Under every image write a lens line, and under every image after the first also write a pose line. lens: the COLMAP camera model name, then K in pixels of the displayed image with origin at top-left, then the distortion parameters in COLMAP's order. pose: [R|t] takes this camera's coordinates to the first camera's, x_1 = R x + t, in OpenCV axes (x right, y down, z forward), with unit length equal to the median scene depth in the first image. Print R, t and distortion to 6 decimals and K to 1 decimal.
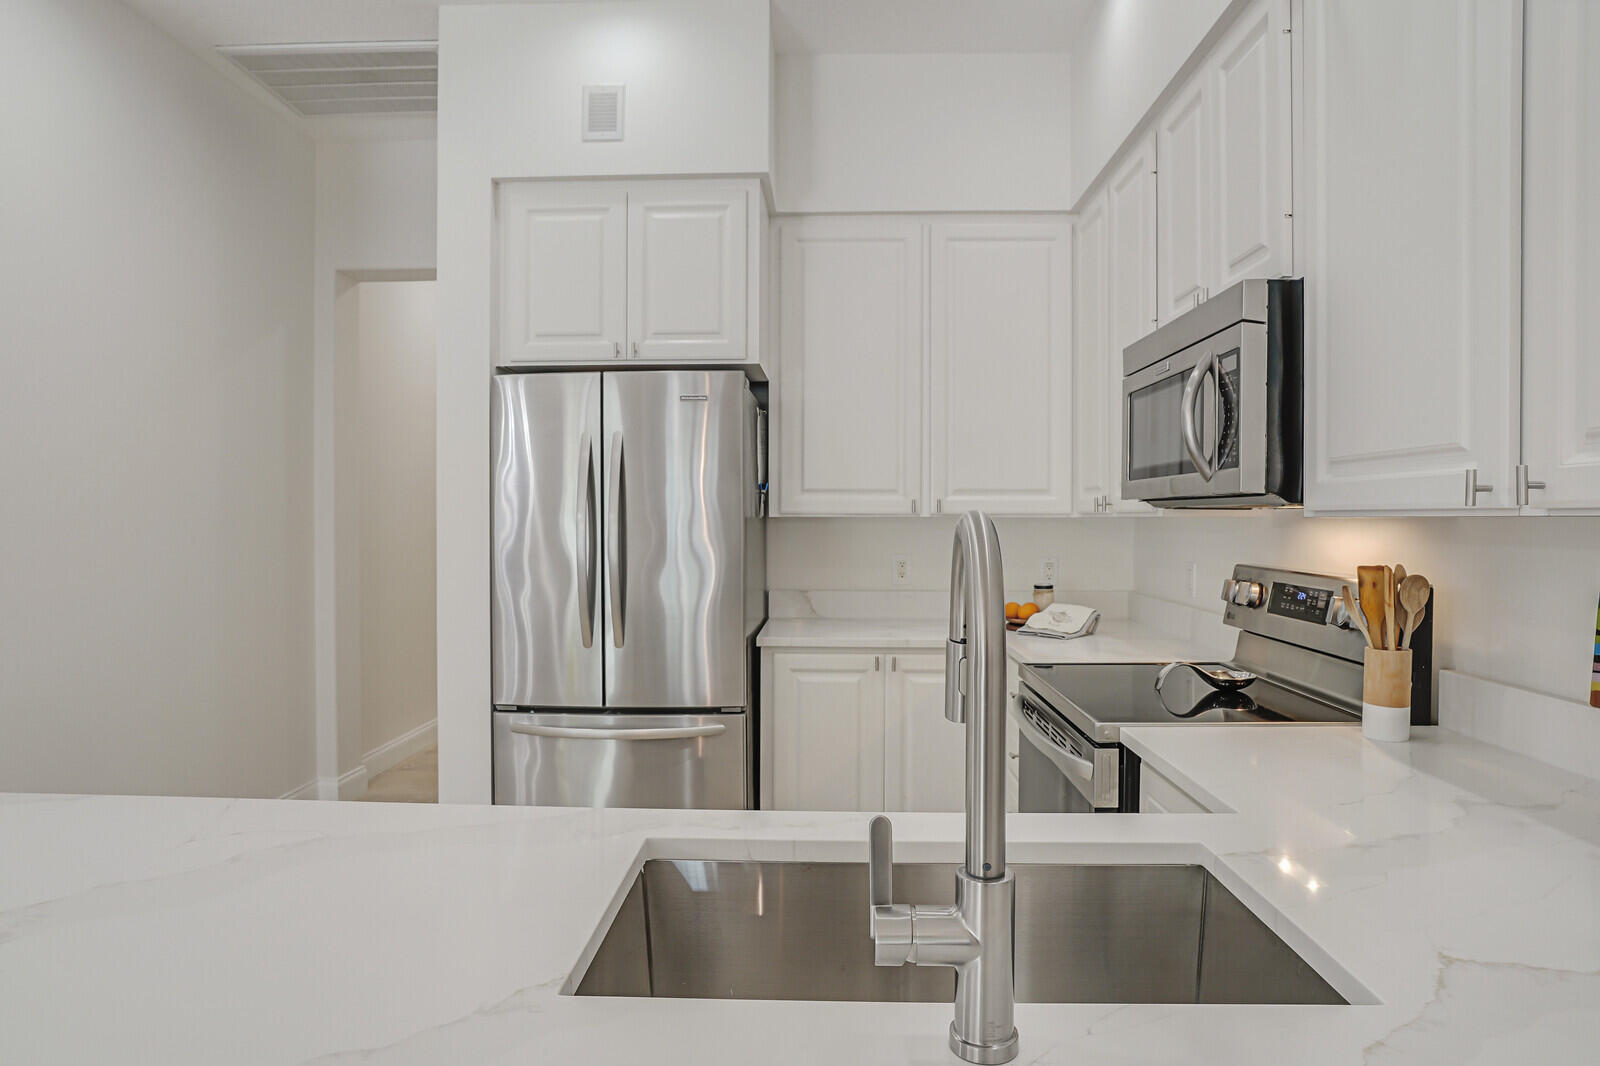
lens RADIAL K [[919.9, 0, 800.0], [0, 919.9, 533.0], [0, 0, 1]] dist [-0.046113, 0.000326]
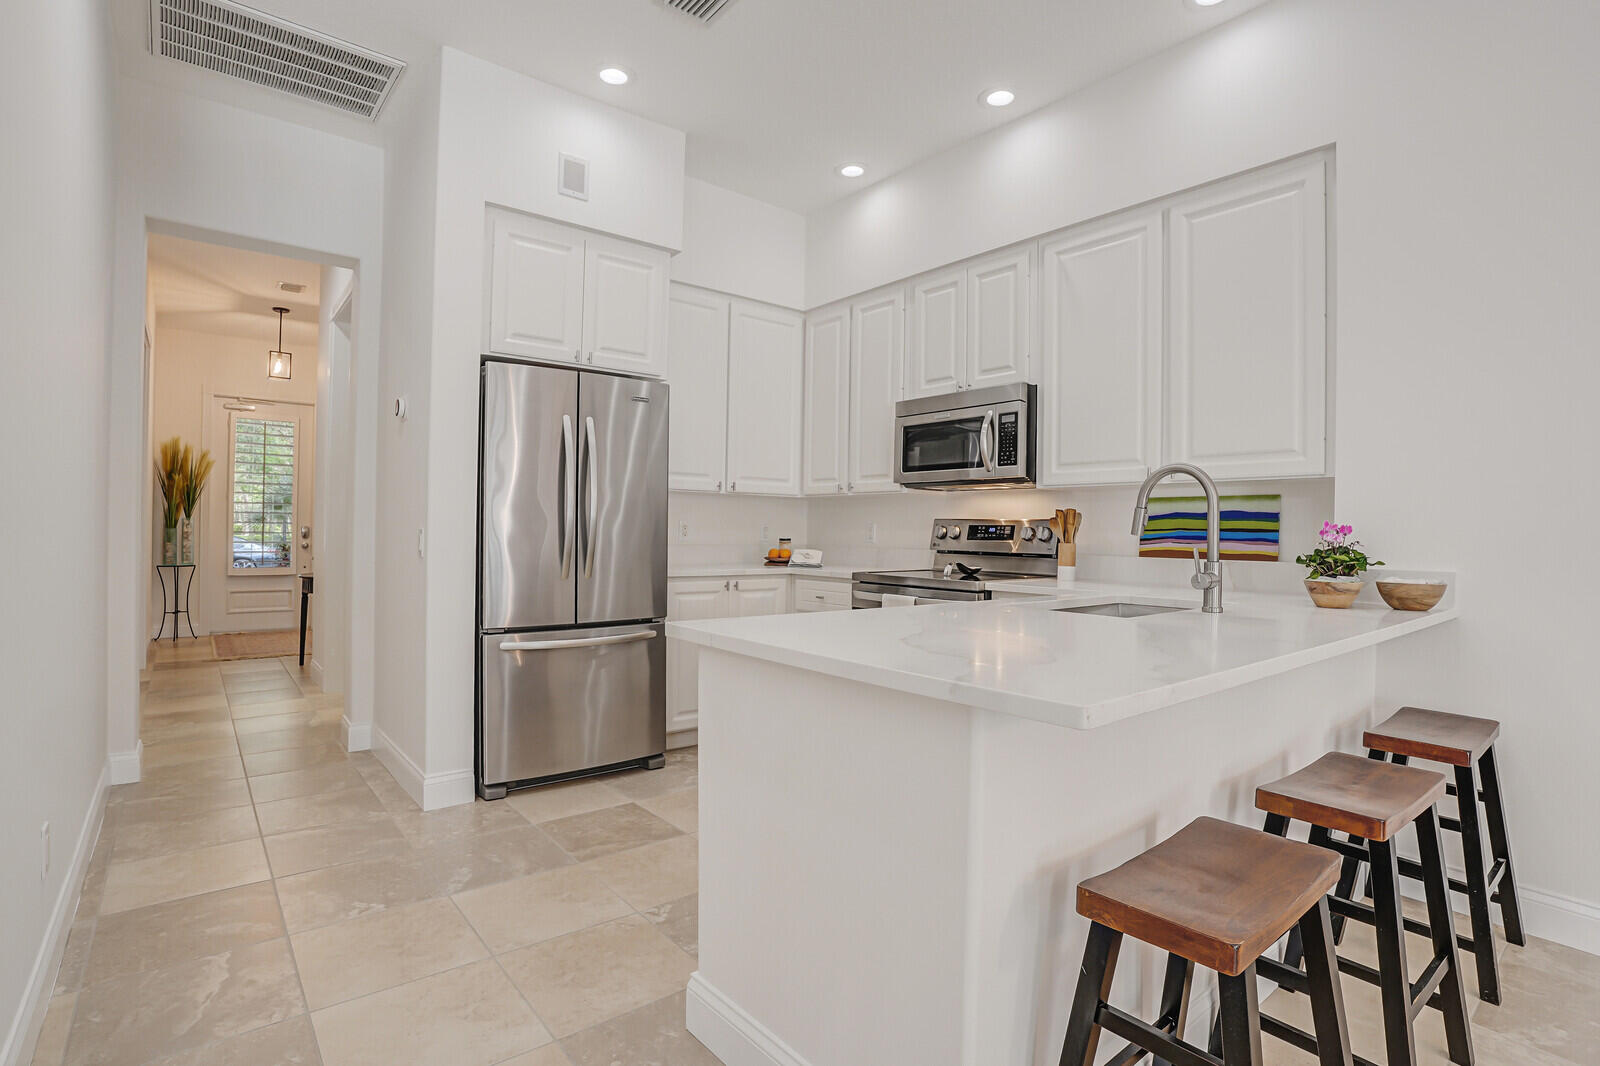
lens RADIAL K [[762.2, 0, 791.3], [0, 762.2, 535.5], [0, 0, 1]] dist [-0.052696, 0.000253]
pose [[0.766584, 0.005865, 0.642118, -0.668226], [-0.003749, 0.999982, -0.004658, 0.065479], [-0.642134, 0.001163, 0.766592, -0.042708]]
